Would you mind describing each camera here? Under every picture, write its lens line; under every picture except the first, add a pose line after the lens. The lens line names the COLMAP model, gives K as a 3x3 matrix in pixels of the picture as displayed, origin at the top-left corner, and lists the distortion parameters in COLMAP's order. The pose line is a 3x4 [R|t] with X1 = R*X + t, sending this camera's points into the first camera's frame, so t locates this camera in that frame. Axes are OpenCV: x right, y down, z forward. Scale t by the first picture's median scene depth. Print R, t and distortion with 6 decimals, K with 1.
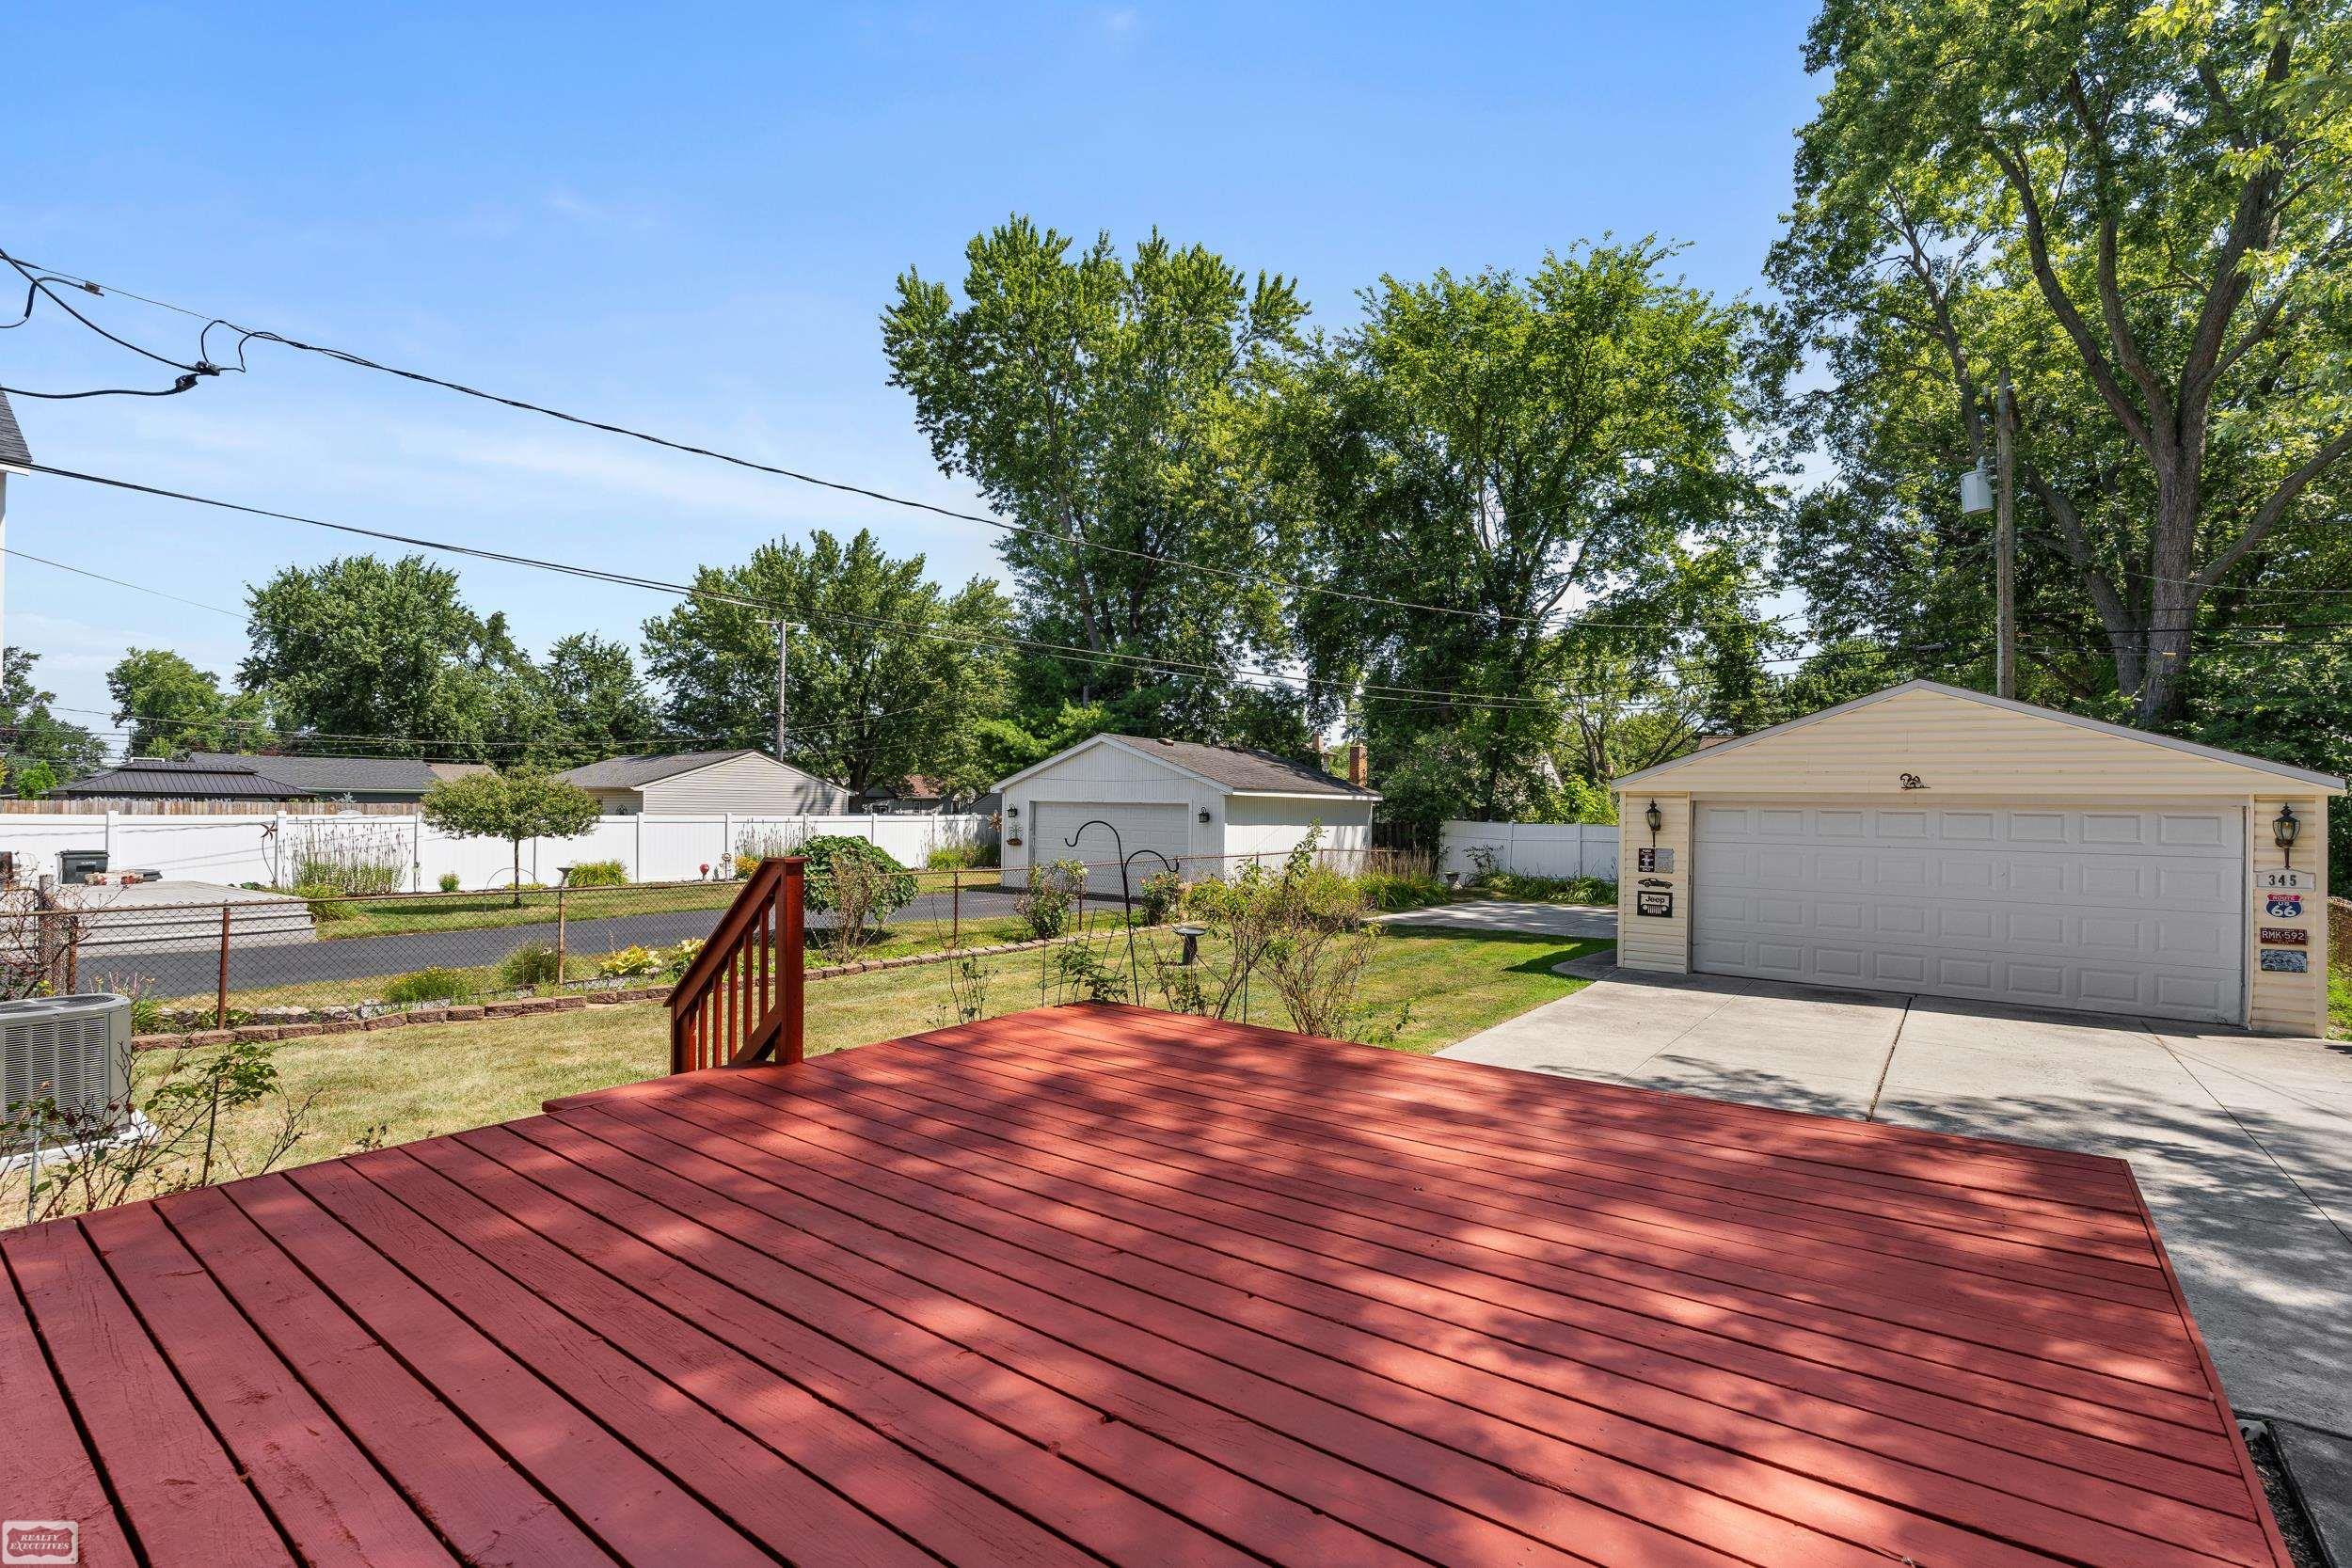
lens RADIAL K [[1065.4, 0, 1186.3], [0, 1065.4, 801.1], [0, 0, 1]] dist [-0.004127, -0.000524]
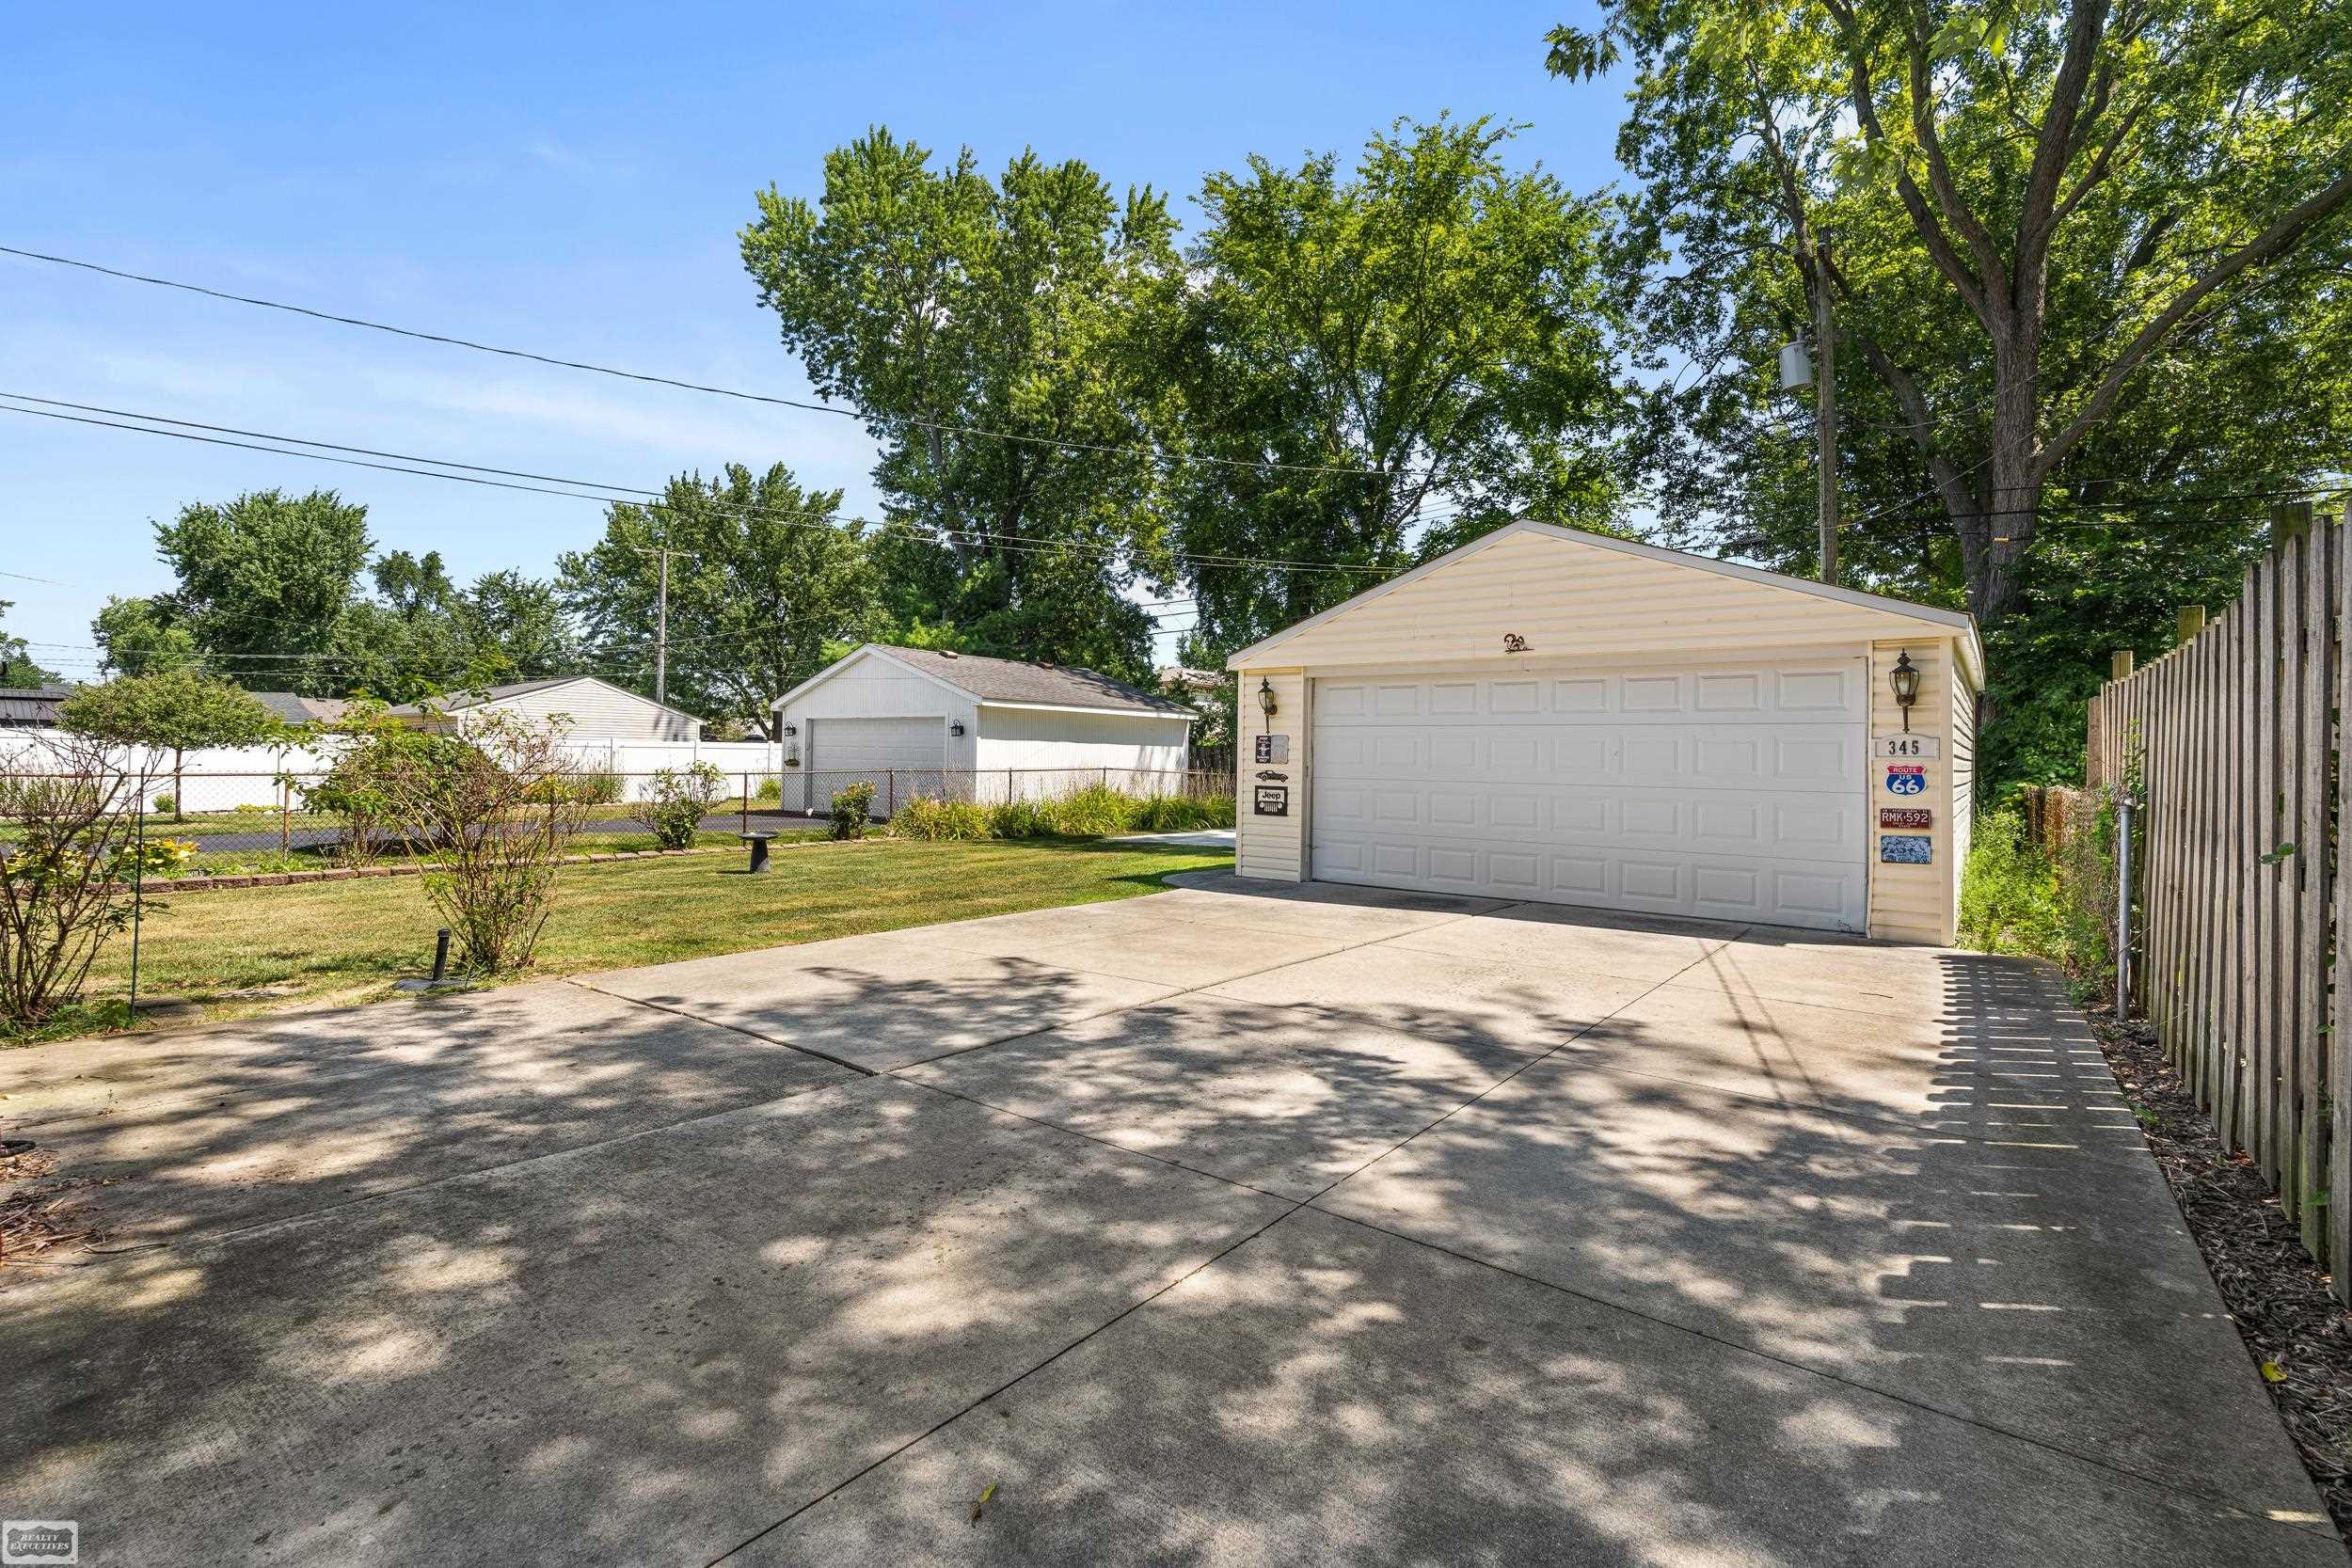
lens RADIAL K [[1064.8, 0, 1168.0], [0, 1064.8, 726.3], [0, 0, 1]] dist [-0.000470, -0.006382]
pose [[0.999599, -0.003027, -0.028167, 0.173084], [0.002373, 0.999727, -0.023234, 0.025850], [0.028229, 0.023158, 0.999333, 0.065602]]
